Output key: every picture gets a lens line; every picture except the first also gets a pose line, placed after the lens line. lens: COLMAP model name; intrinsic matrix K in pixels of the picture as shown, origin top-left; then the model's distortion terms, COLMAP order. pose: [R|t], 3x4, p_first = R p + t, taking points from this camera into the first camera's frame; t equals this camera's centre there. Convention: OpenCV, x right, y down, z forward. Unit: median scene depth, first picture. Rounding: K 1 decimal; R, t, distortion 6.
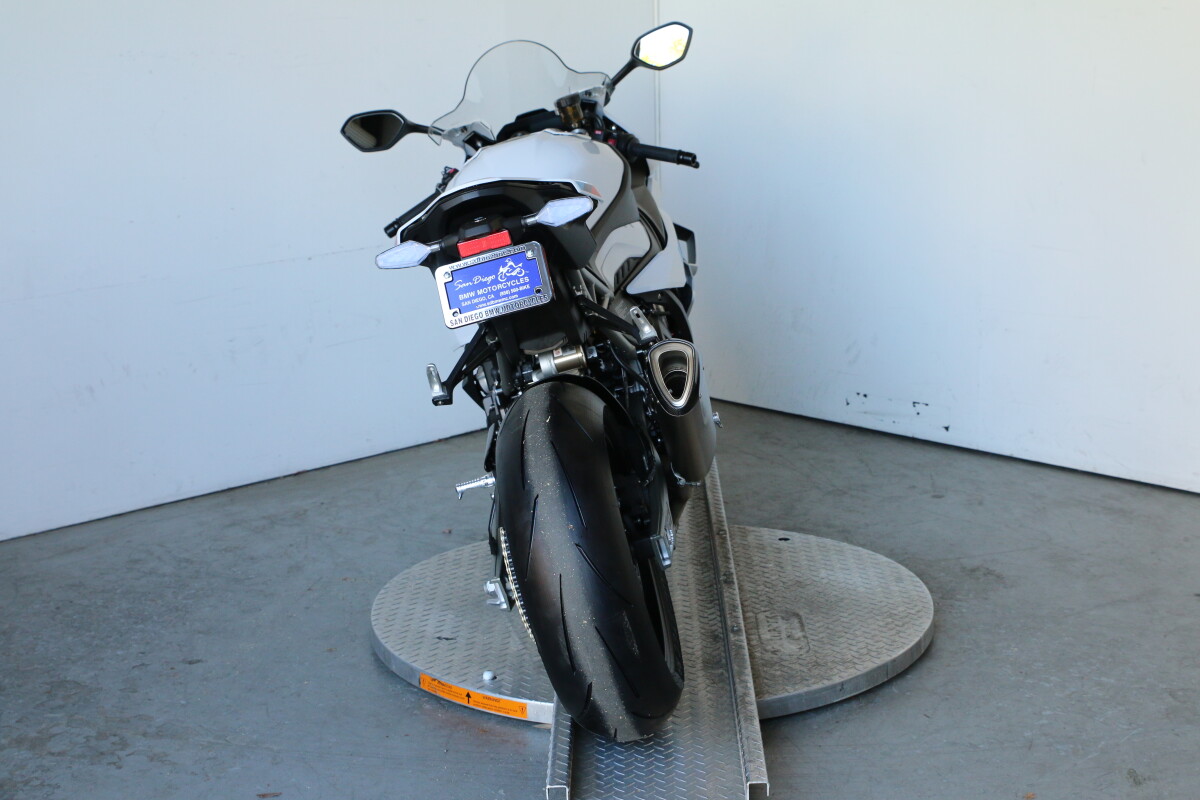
lens RADIAL K [[2059.5, 0, 600.0], [0, 2059.5, 400.0], [0, 0, 1]] dist [0.002001, 0.069678]
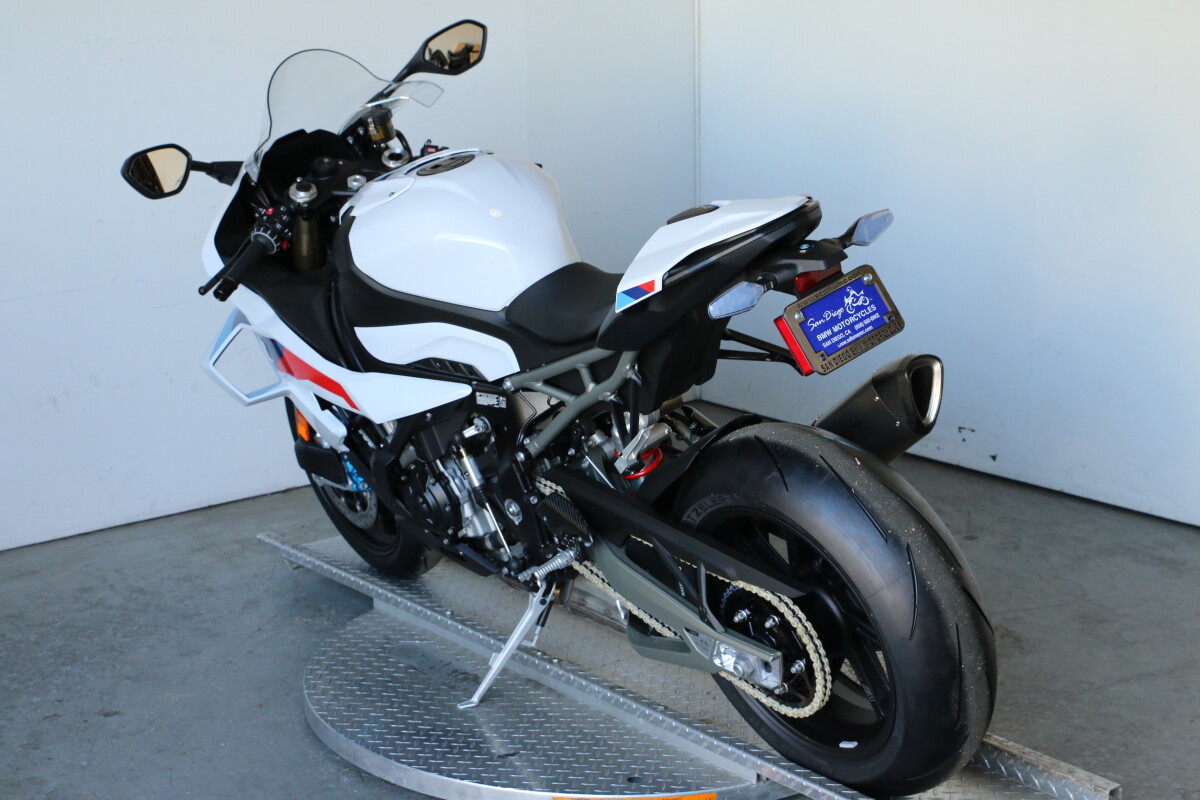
lens RADIAL K [[2084.8, 0, 600.0], [0, 2084.8, 400.0], [0, 0, 1]] dist [-0.005636, 0.111811]
pose [[0.997211, 0.022307, -0.071228, 0.075041], [-0.021184, 0.999640, 0.016489, -0.029241], [0.071570, -0.014934, 0.997324, 0.085608]]
